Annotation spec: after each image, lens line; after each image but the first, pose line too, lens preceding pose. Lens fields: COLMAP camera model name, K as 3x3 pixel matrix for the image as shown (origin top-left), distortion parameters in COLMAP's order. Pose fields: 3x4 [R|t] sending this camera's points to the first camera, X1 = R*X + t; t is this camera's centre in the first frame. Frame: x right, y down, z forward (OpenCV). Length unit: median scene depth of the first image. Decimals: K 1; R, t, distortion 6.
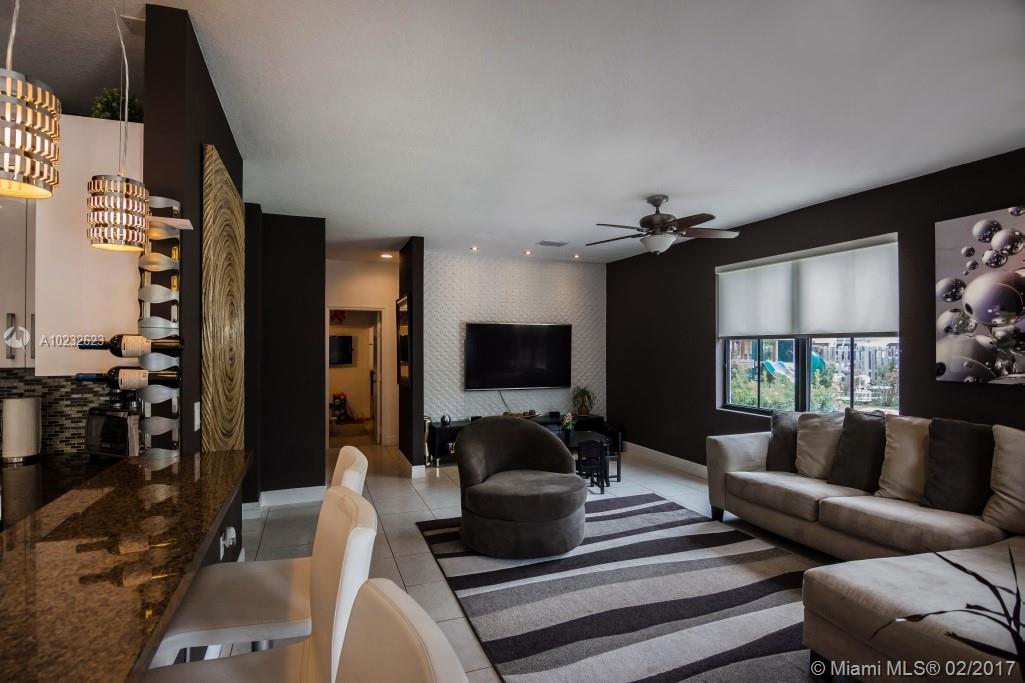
lens RADIAL K [[489.9, 0, 505.7], [0, 489.9, 342.8], [0, 0, 1]] dist [0.000573, -0.000039]
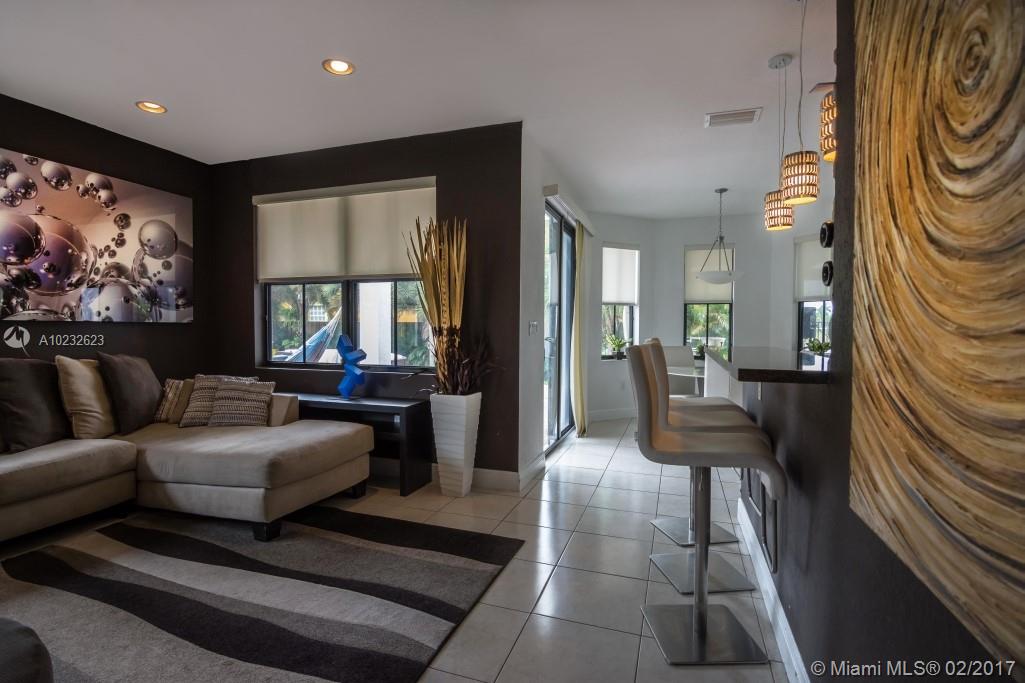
lens RADIAL K [[489.9, 0, 505.7], [0, 489.9, 342.8], [0, 0, 1]] dist [0.000573, -0.000039]
pose [[-0.756231, -0.028000, 0.653705, -0.462107], [-0.011658, 0.999502, 0.029326, 0.089343], [-0.654201, 0.014556, -0.756181, 1.114182]]
